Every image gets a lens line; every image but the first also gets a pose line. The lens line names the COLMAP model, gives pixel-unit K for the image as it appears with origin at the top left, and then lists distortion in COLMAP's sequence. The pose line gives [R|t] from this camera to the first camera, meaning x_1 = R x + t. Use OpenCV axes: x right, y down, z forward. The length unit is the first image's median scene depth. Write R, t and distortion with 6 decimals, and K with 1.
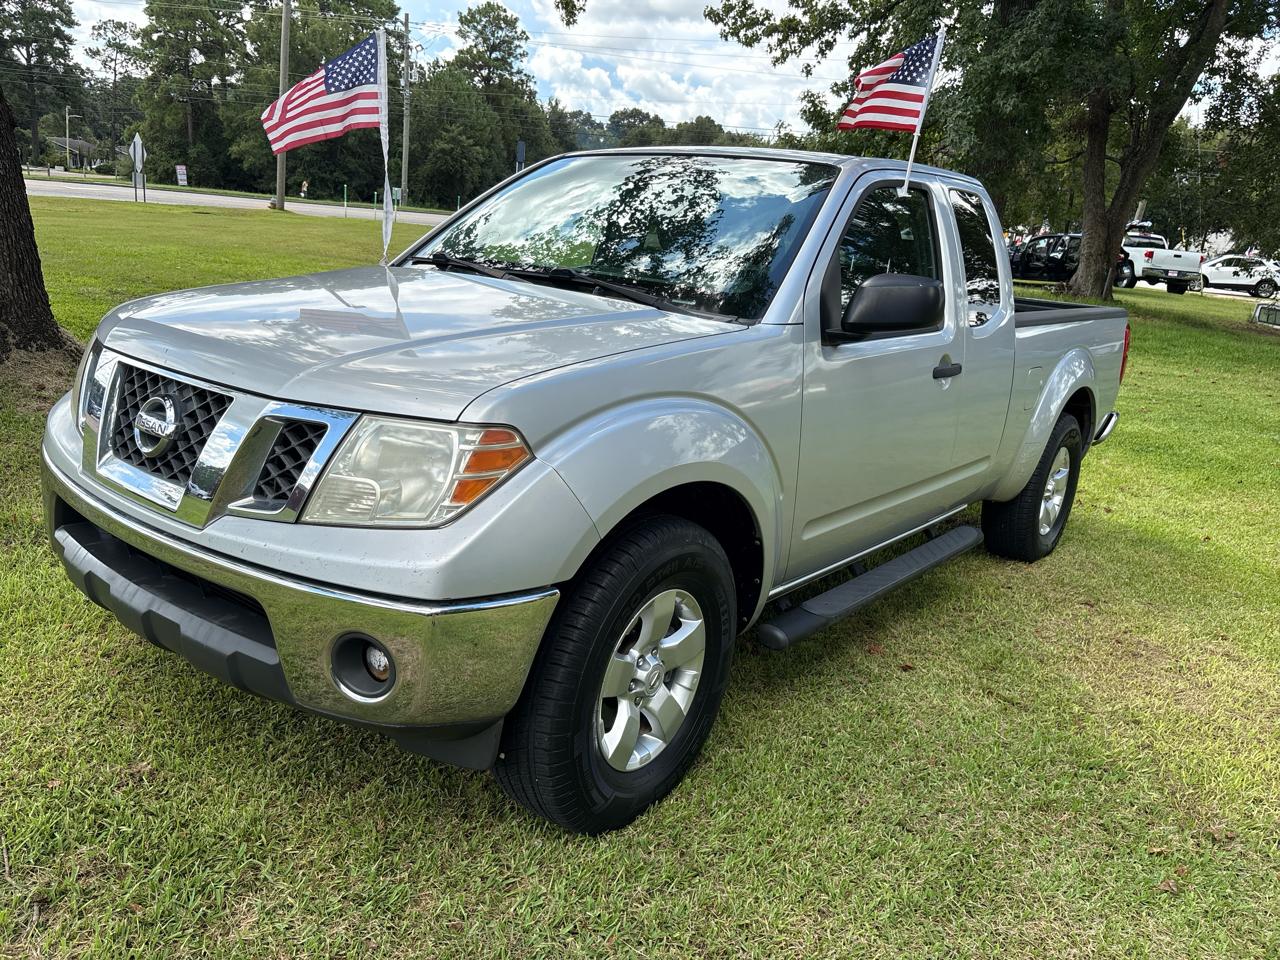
lens RADIAL K [[965.6, 0, 633.6], [0, 965.6, 487.1], [0, 0, 1]] dist [0.044454, -0.049517]
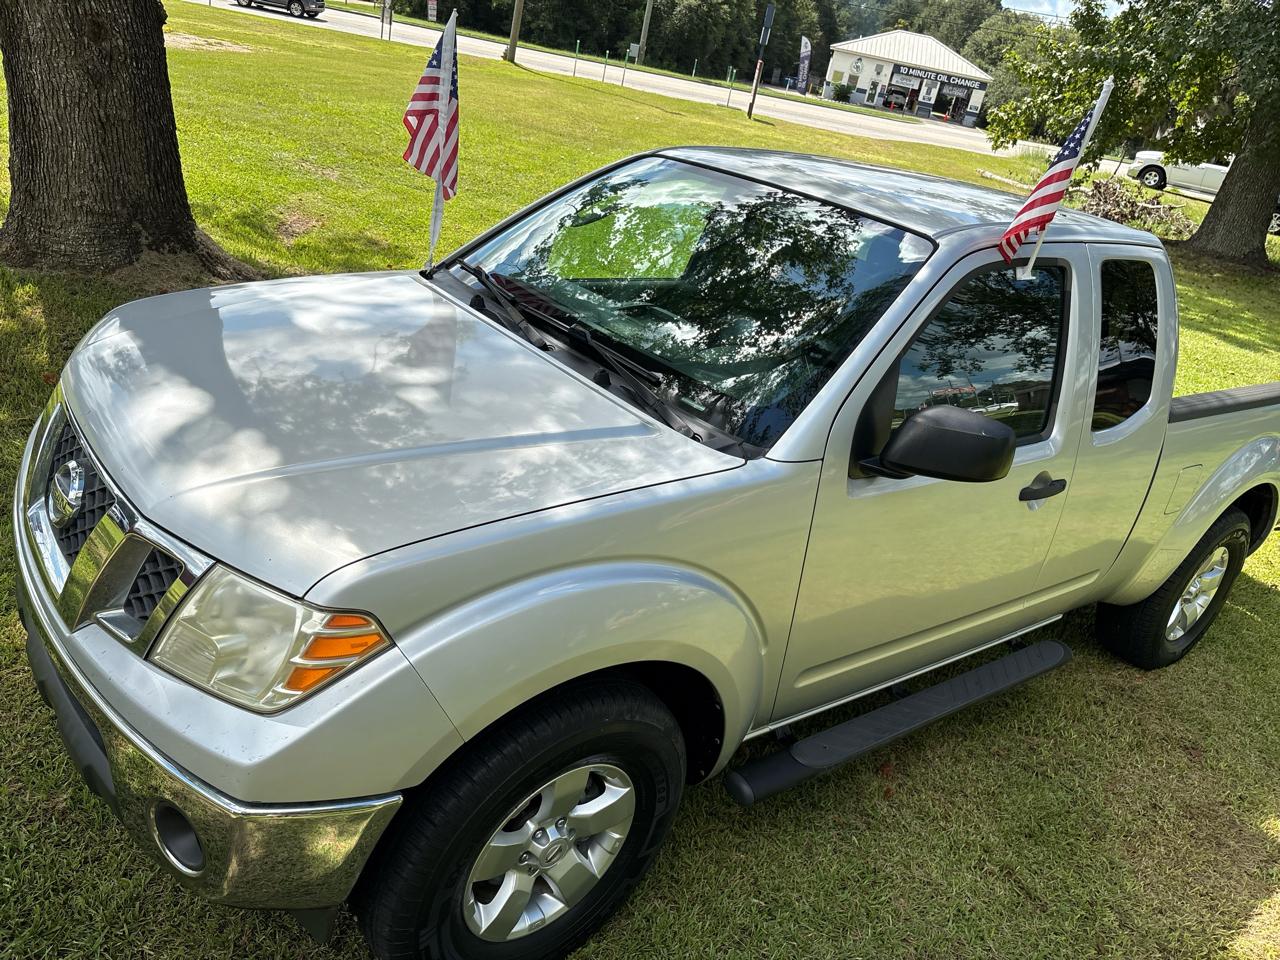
lens RADIAL K [[965.6, 0, 633.6], [0, 965.6, 487.1], [0, 0, 1]] dist [0.044454, -0.049517]
pose [[0.968106, 0.176558, -0.177760, 0.178911], [-0.153310, 0.978627, 0.137059, -0.246332], [0.198160, -0.105435, 0.974482, 0.168979]]
